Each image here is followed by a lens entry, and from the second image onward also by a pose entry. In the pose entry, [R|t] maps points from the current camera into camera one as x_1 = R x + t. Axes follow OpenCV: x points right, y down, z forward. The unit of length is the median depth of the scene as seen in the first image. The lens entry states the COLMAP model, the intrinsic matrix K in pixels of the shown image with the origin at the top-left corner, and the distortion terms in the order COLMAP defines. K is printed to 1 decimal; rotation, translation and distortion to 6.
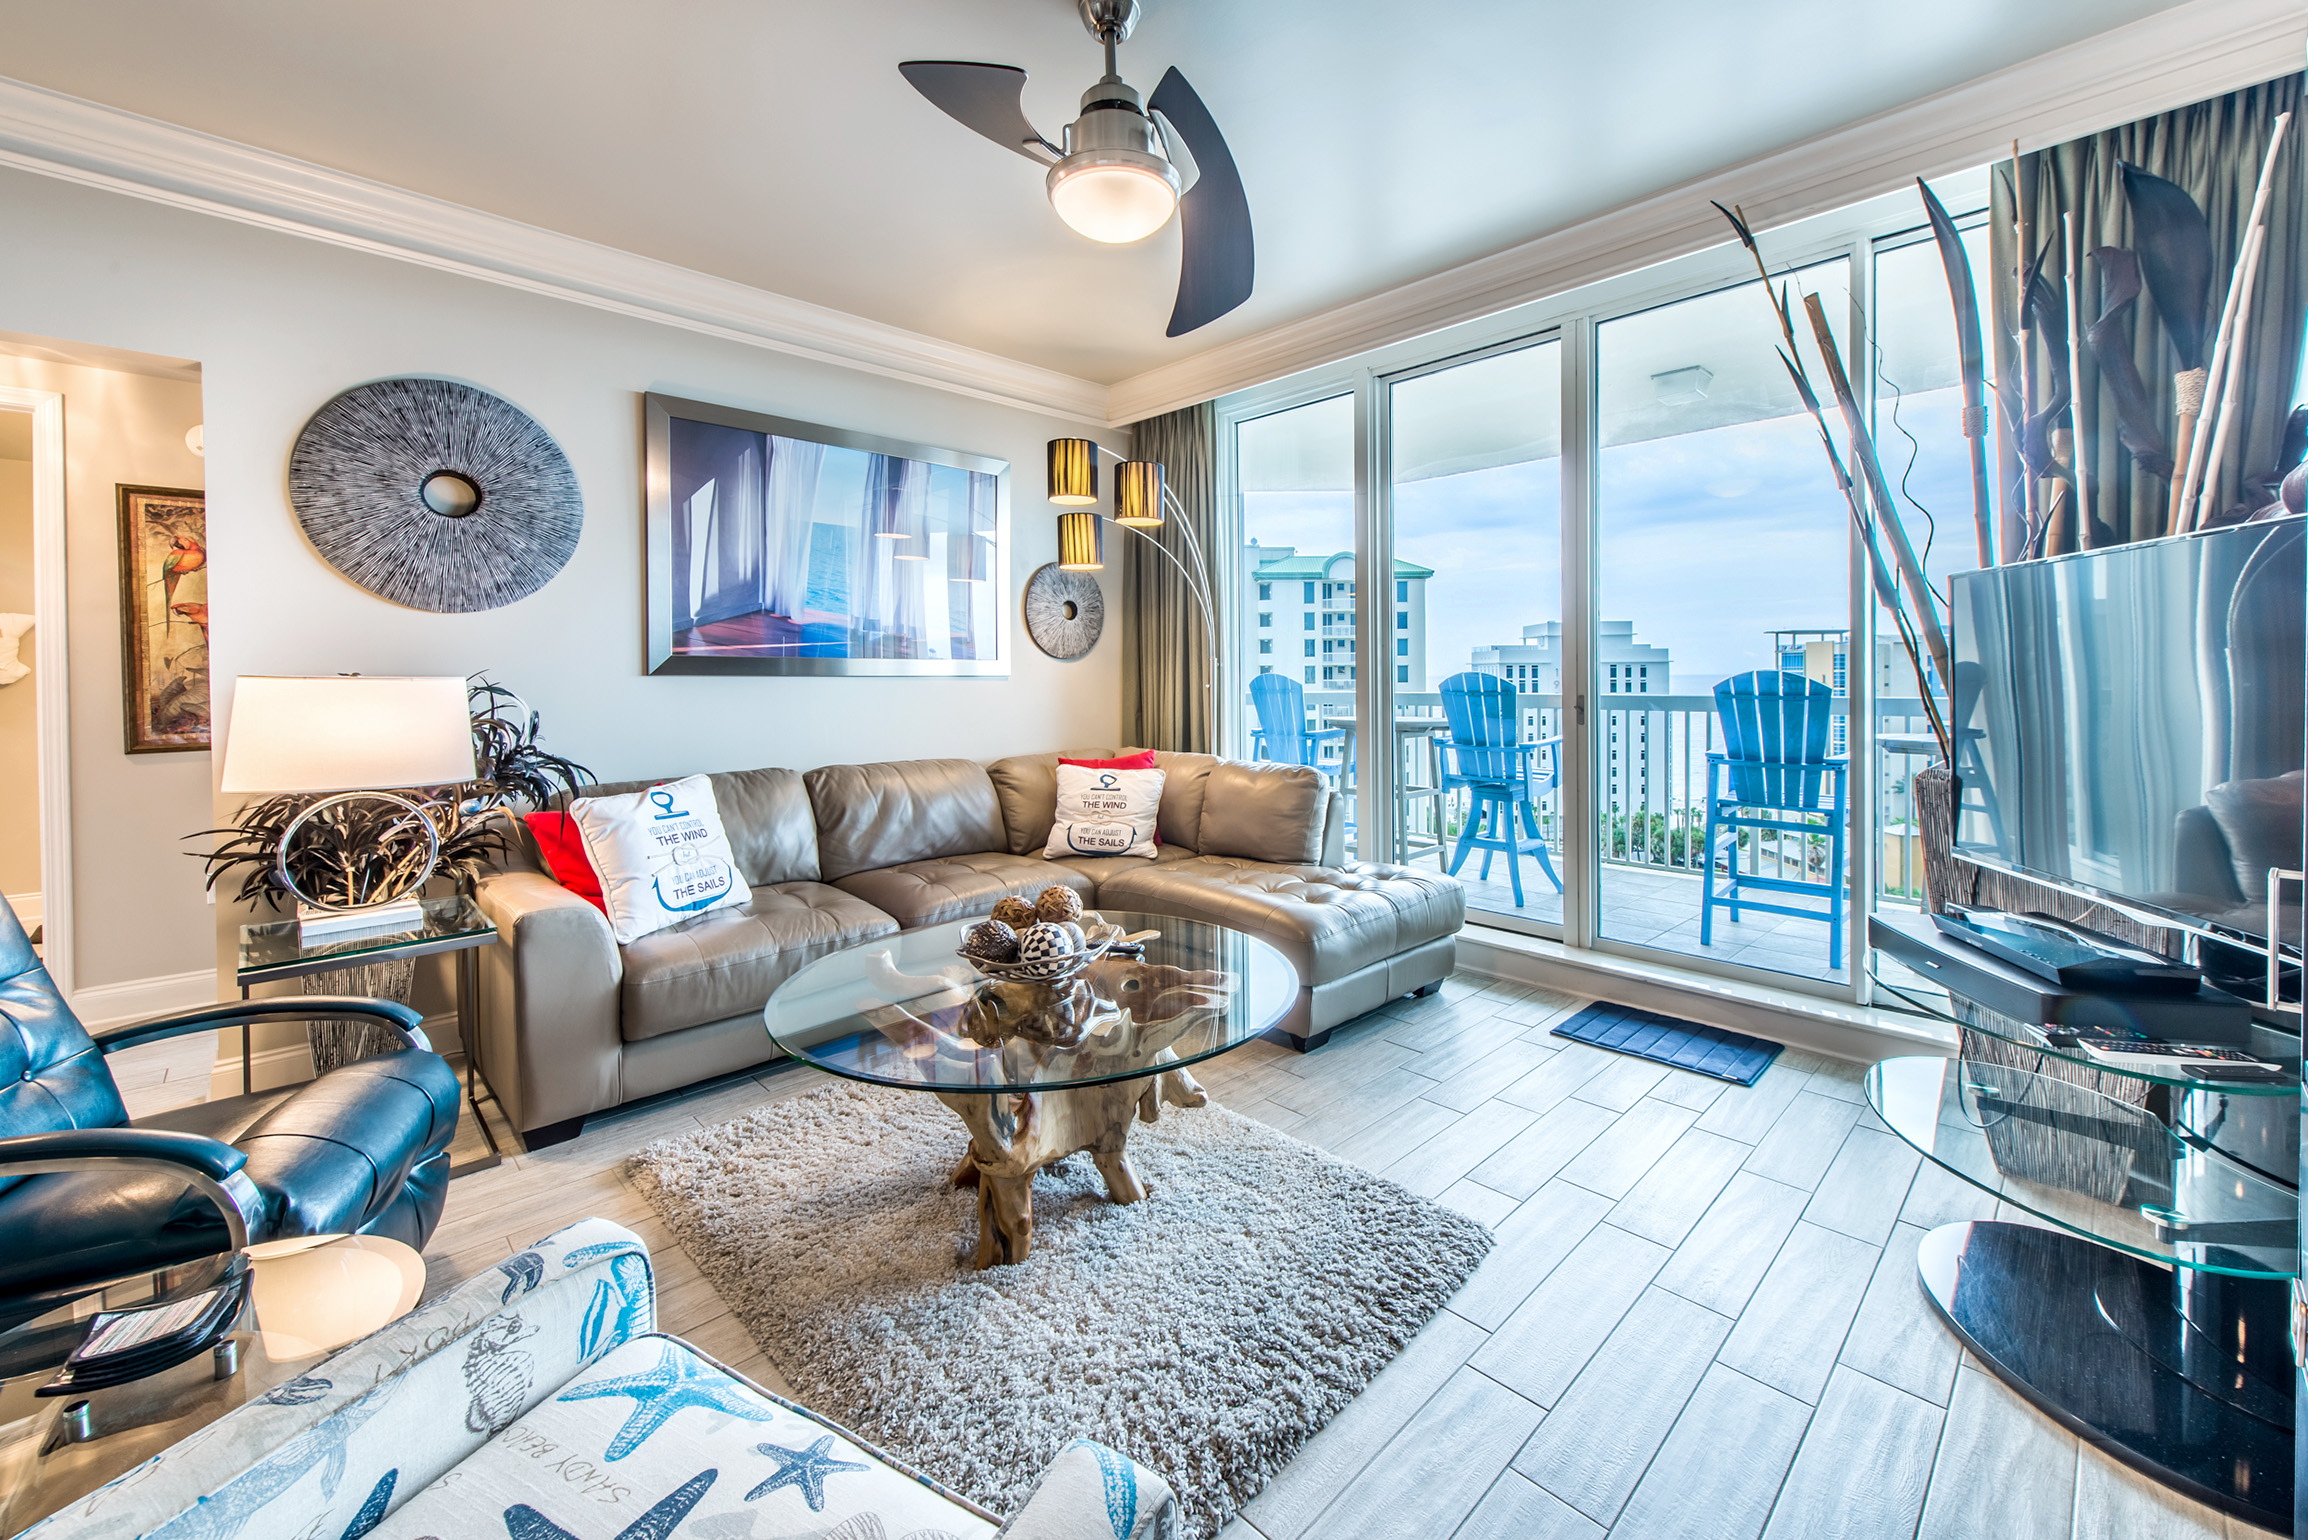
lens RADIAL K [[928.5, 0, 1220.9], [0, 928.5, 681.3], [0, 0, 1]] dist [0.013401, -0.000127]
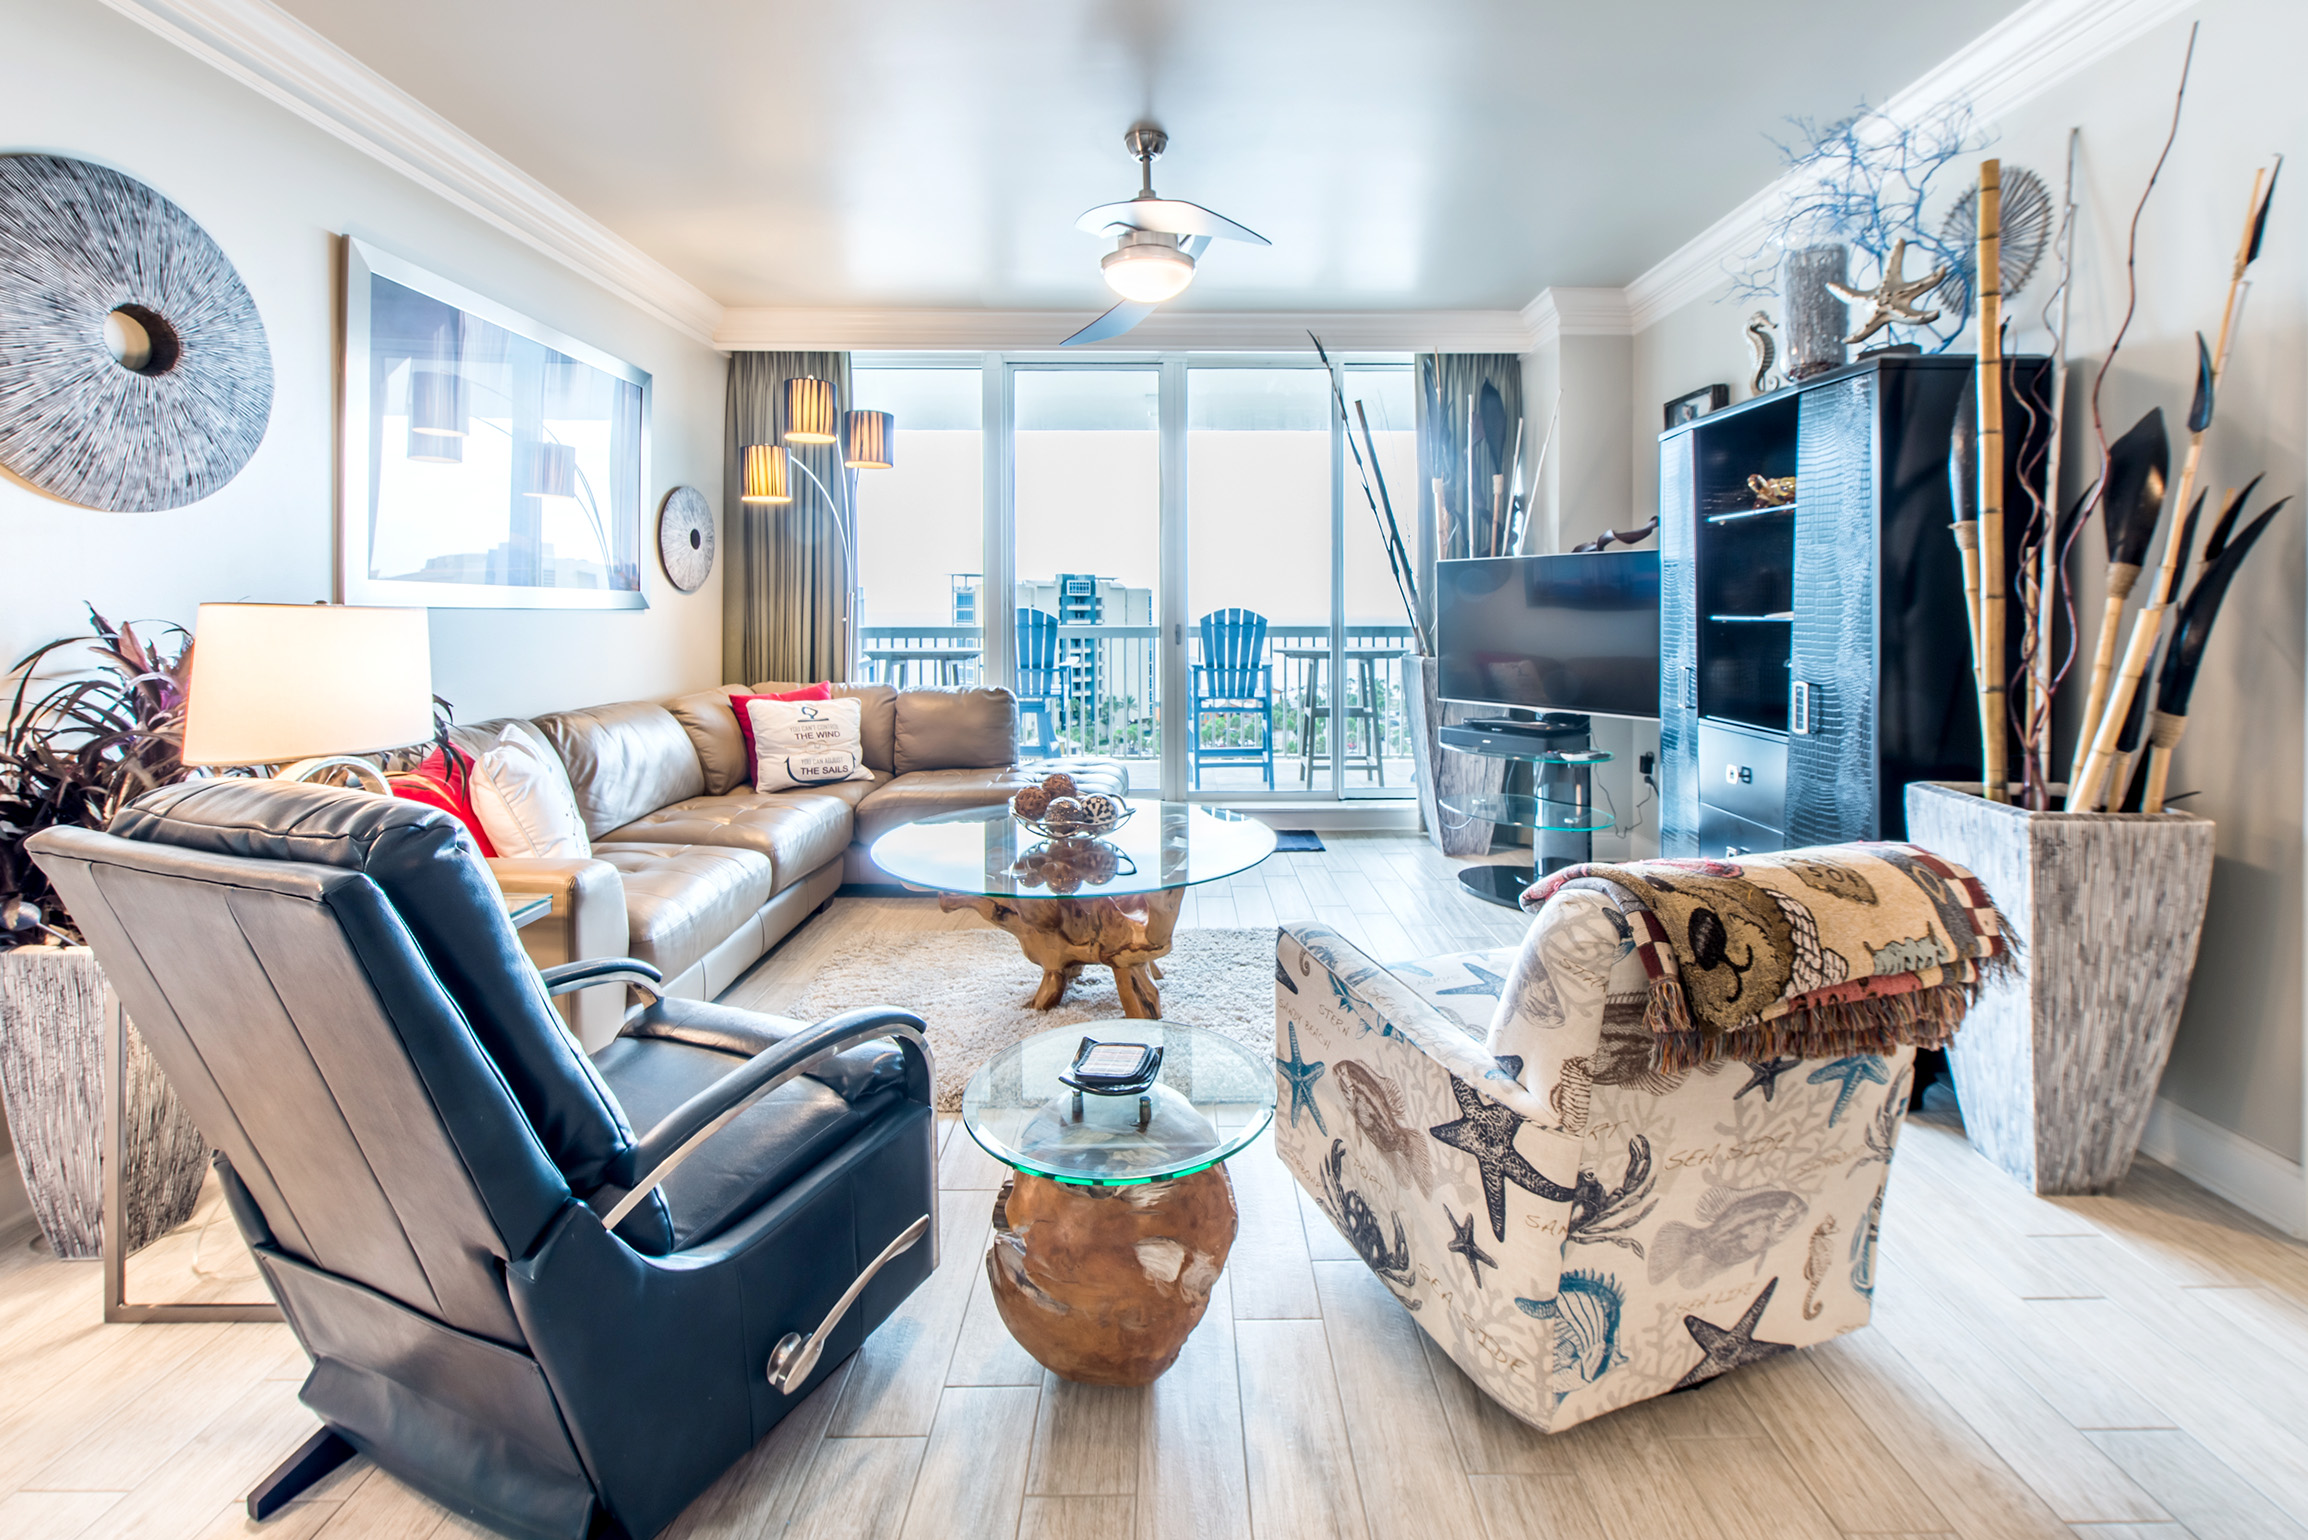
lens RADIAL K [[925.0, 0, 1181.5], [0, 925.0, 607.2], [0, 0, 1]] dist [-0.000091, 0.000285]
pose [[0.708316, 0.006369, 0.705866, -0.721345], [0.001619, 0.999942, -0.010646, 0.003713], [-0.705893, 0.008684, 0.708265, -0.014443]]
